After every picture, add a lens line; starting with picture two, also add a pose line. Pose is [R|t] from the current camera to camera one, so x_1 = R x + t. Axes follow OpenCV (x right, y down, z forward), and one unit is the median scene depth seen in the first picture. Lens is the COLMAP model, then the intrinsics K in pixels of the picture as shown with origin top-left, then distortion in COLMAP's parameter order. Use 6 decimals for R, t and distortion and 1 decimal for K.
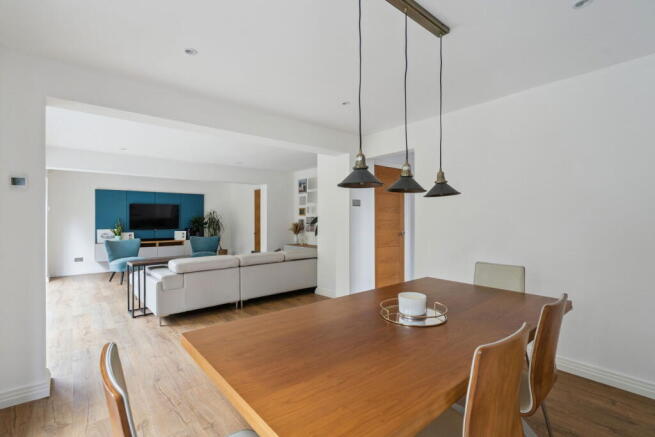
lens RADIAL K [[300.5, 0, 327.0], [0, 300.5, 221.4], [0, 0, 1]] dist [-0.000026, 0.000765]
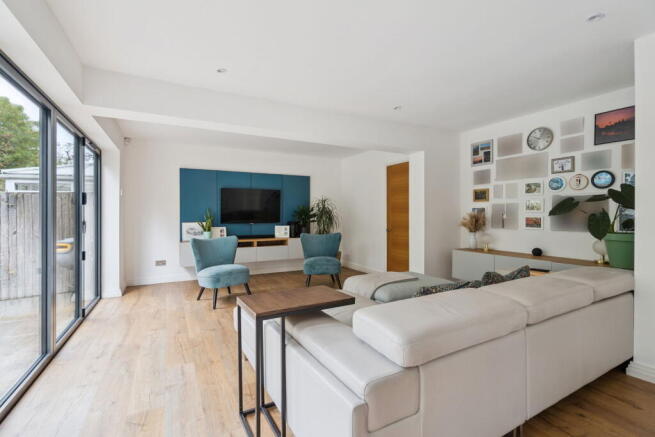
lens RADIAL K [[300.5, 0, 329.0], [0, 300.5, 215.8], [0, 0, 1]] dist [-0.000026, 0.000765]
pose [[0.978899, 0.001331, -0.204339, -0.258162], [-0.001839, 0.999996, -0.002296, 0.010549], [0.204335, 0.002624, 0.978898, 0.347795]]
